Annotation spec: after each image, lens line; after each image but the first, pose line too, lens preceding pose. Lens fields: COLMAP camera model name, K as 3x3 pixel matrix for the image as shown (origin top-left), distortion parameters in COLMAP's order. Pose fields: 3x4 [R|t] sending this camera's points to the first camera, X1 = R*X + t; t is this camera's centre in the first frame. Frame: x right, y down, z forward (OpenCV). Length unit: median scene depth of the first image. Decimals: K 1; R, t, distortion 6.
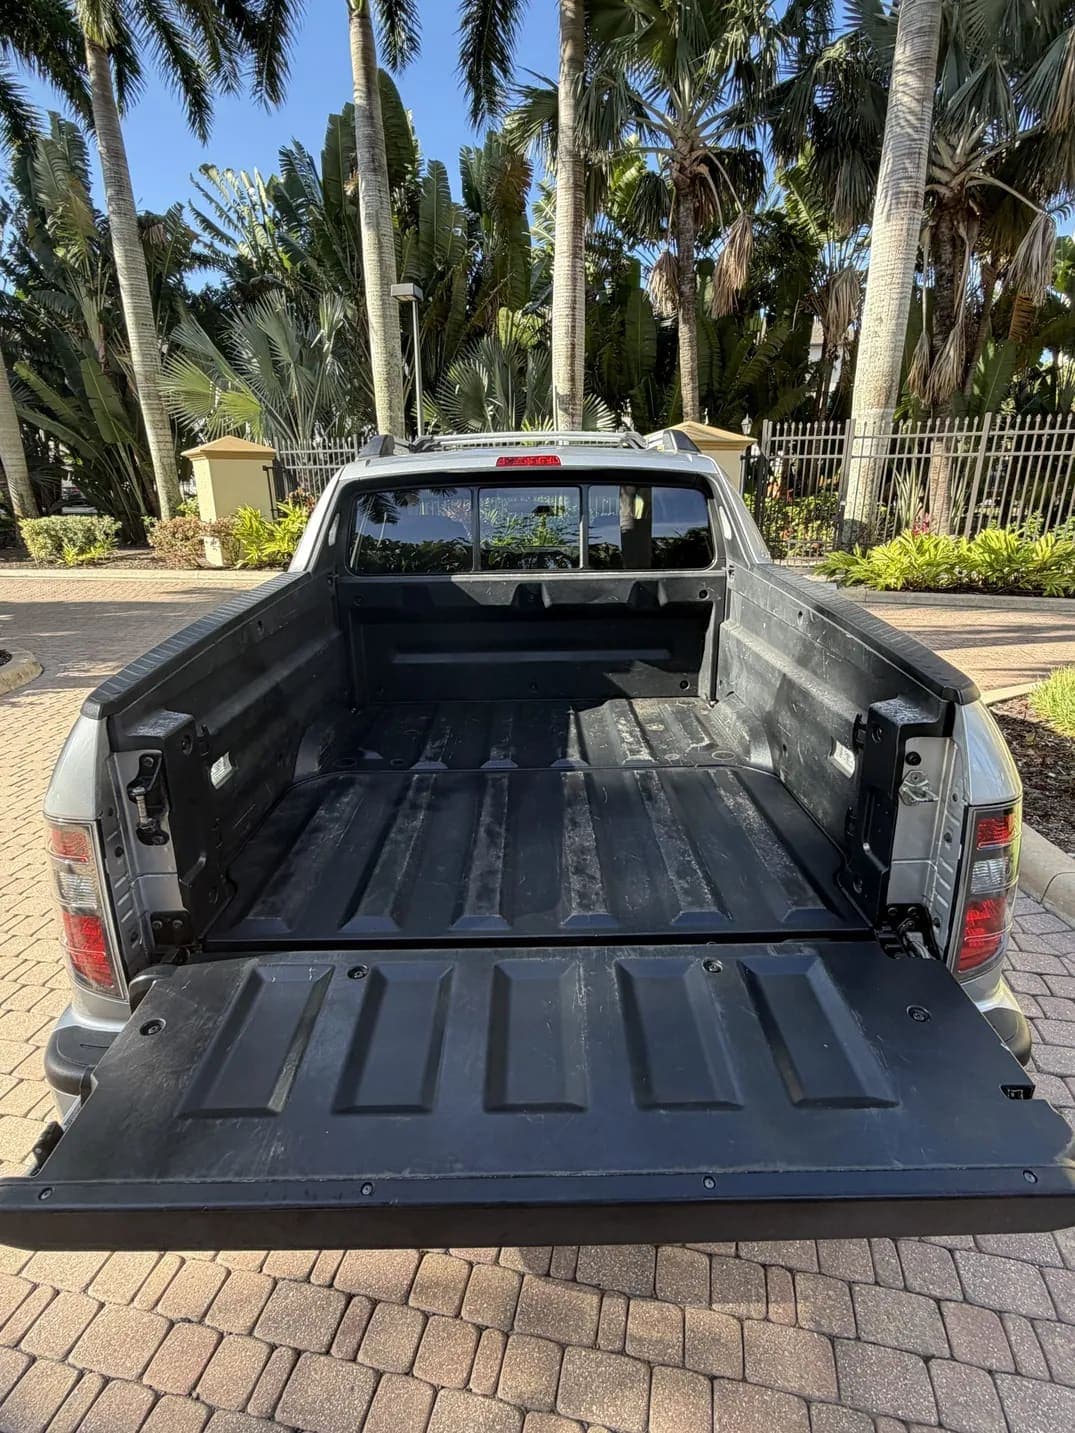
lens RADIAL K [[725.6, 0, 540.3], [0, 725.6, 720.6], [0, 0, 1]] dist [-0.012011, 0.001645]
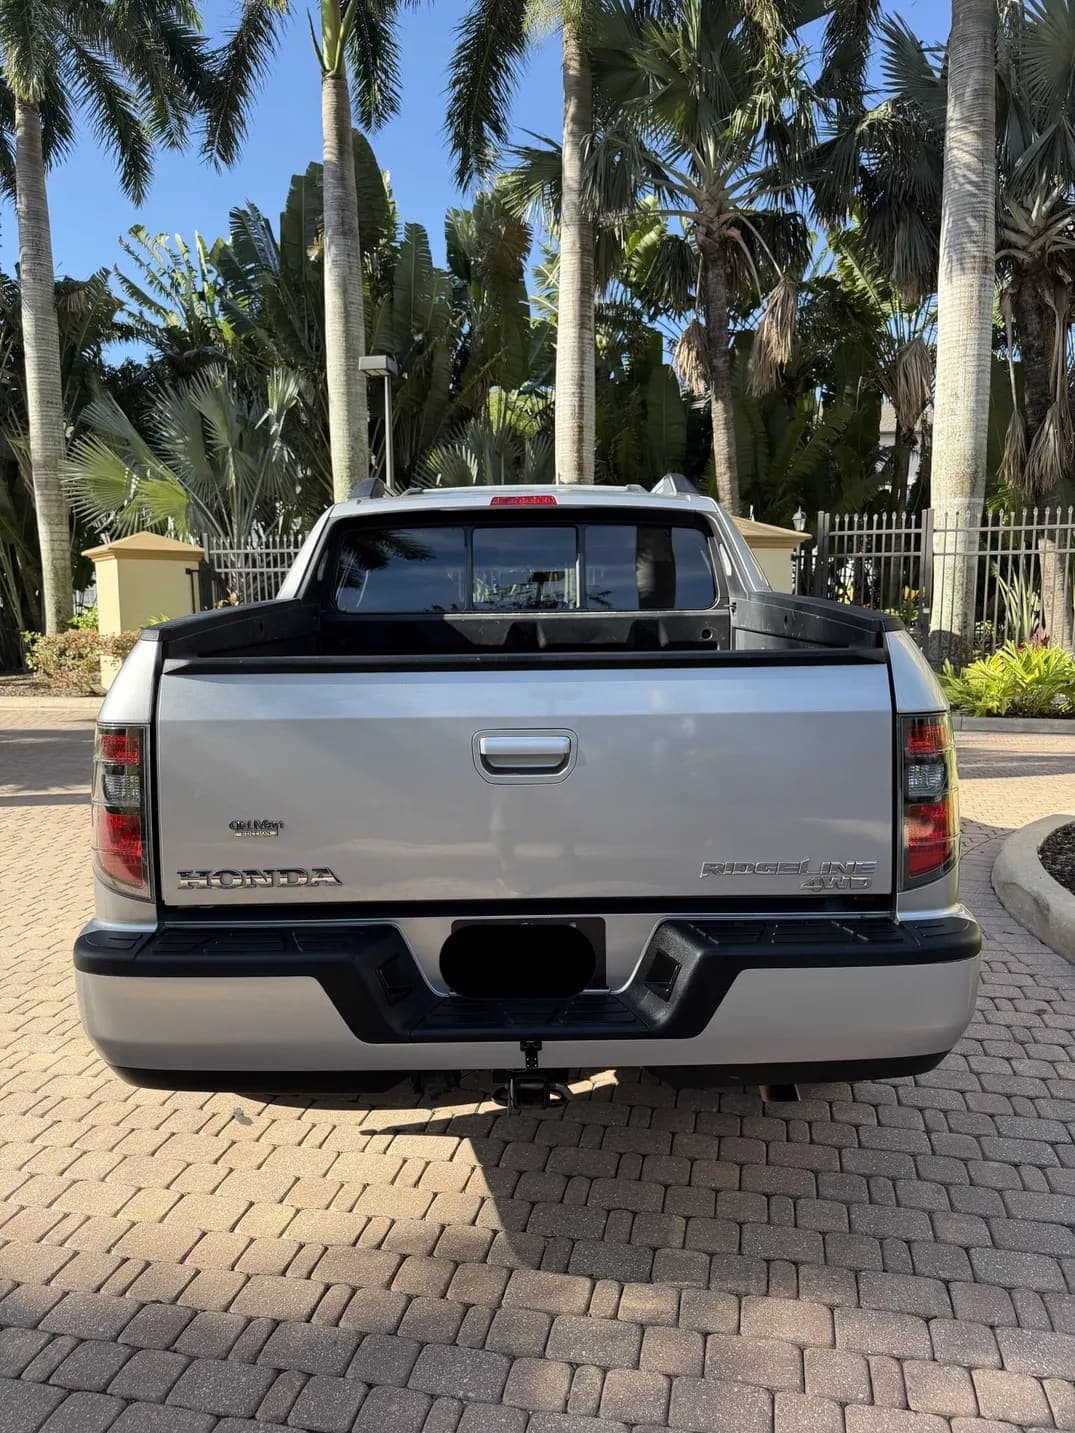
lens RADIAL K [[1028.5, 0, 542.3], [0, 1028.5, 724.4], [0, 0, 1]] dist [0.009774, -0.029781]
pose [[1.000000, 0.000833, 0.000529, 0.001744], [-0.000707, 0.978632, -0.205617, 0.041777], [-0.000689, 0.205616, 0.978632, -0.055764]]
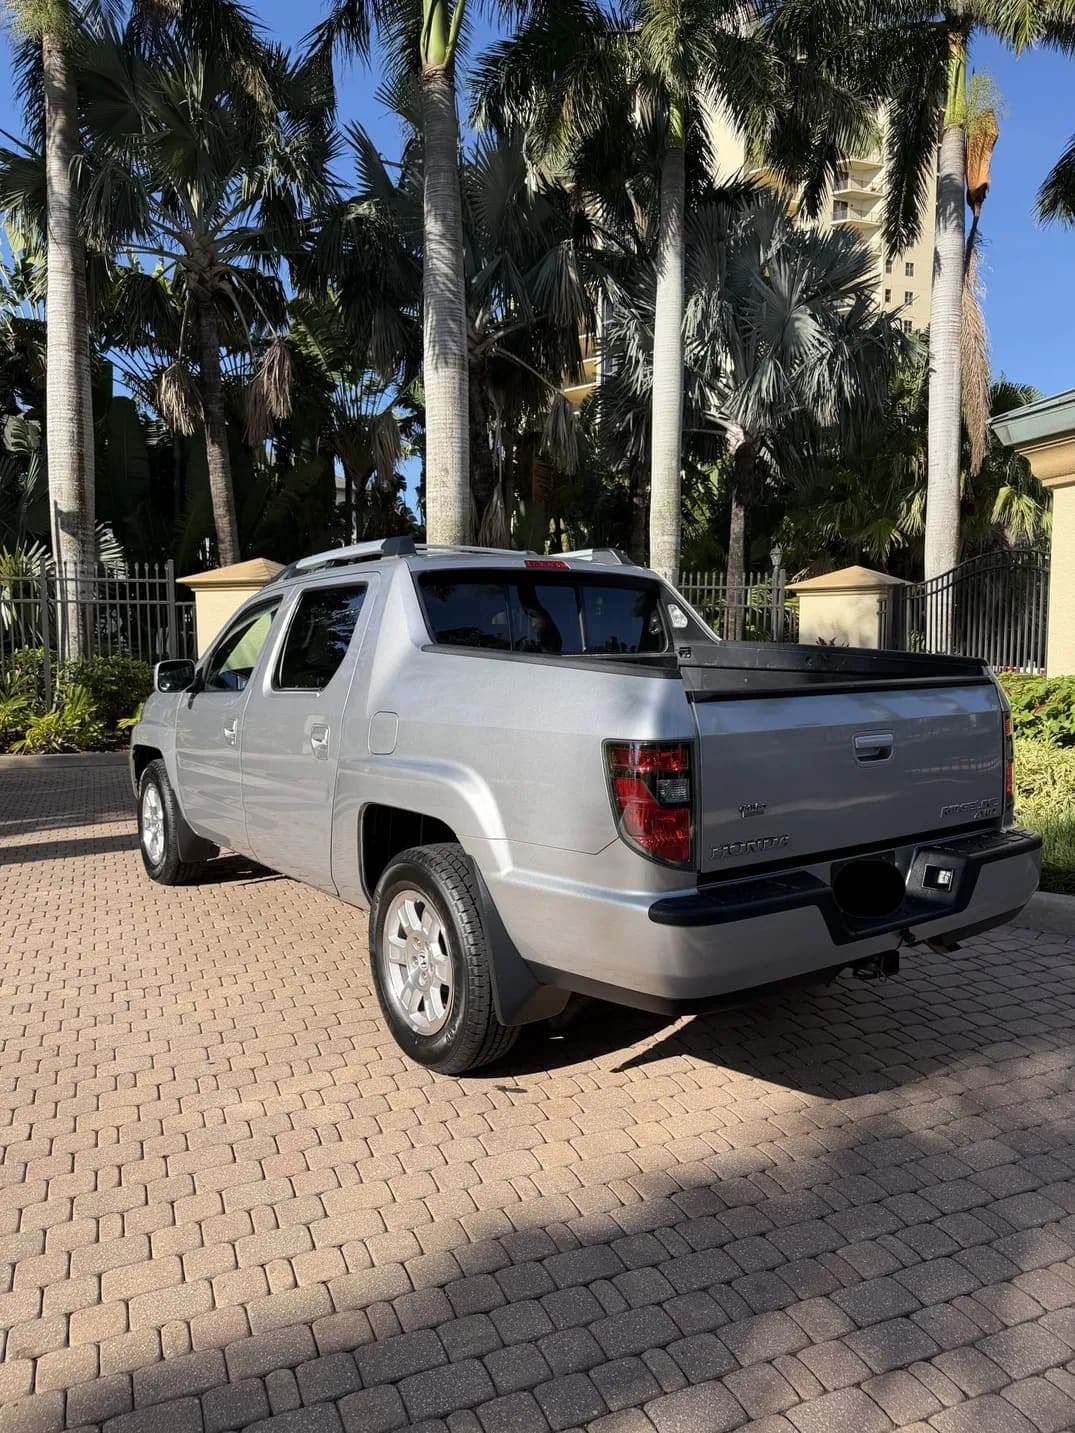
lens RADIAL K [[1028.5, 0, 534.4], [0, 1028.5, 718.2], [0, 0, 1]] dist [0.009774, -0.029781]
pose [[0.818082, -0.027772, 0.574431, -0.188138], [0.170355, 0.965709, -0.195923, 0.041407], [-0.549292, 0.258138, 0.794760, -0.052368]]
